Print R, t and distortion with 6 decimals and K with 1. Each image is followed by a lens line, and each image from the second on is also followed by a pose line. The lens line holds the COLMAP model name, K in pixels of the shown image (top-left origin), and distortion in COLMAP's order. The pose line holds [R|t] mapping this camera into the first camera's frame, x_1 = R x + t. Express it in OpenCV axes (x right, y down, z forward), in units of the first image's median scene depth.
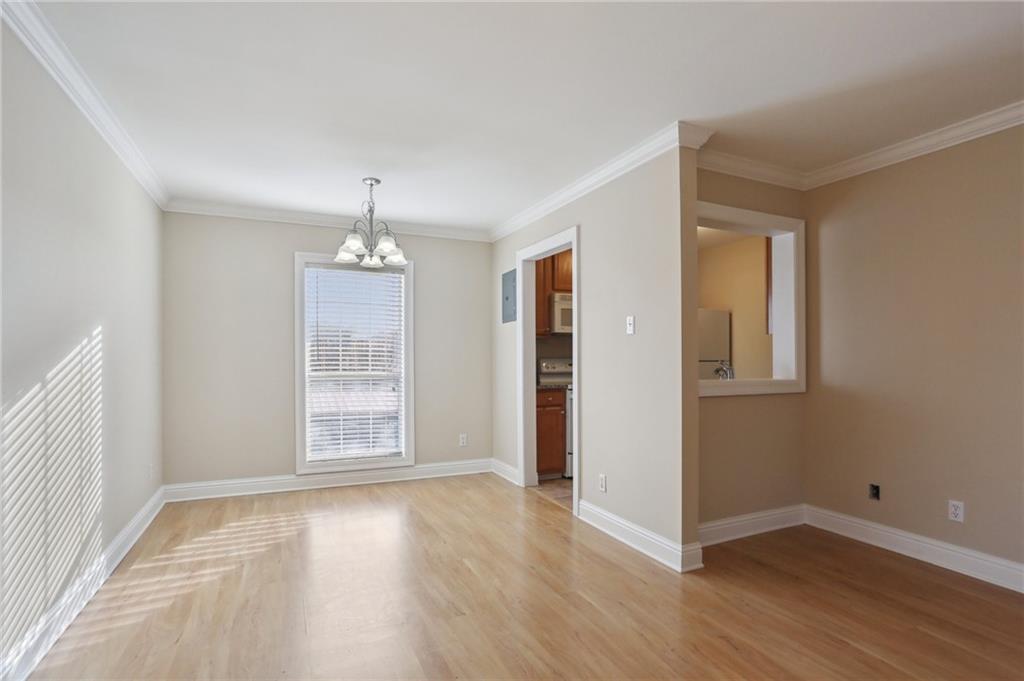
lens RADIAL K [[497.0, 0, 509.1], [0, 497.0, 354.2], [0, 0, 1]] dist [-0.000241, 0.000142]
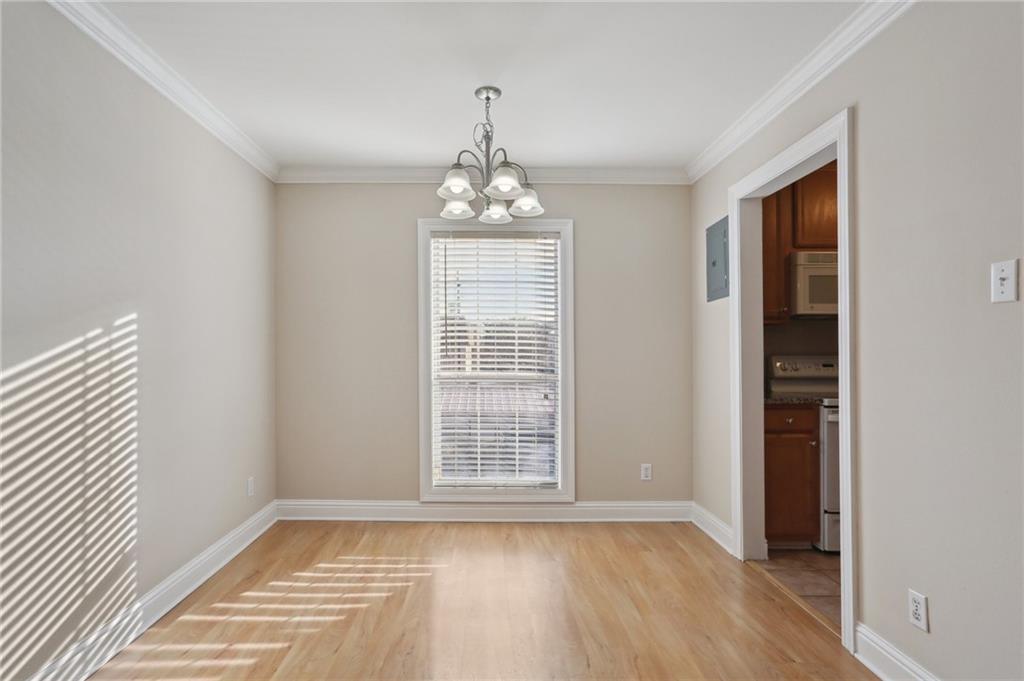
lens RADIAL K [[556.3, 0, 464.3], [0, 556.3, 346.6], [0, 0, 1]] dist [-0.040553, 0.040237]
pose [[0.901978, -0.002321, -0.431775, 0.014968], [-0.000190, 0.999983, -0.005772, 0.002008], [0.431781, 0.005288, 0.901963, 0.228702]]
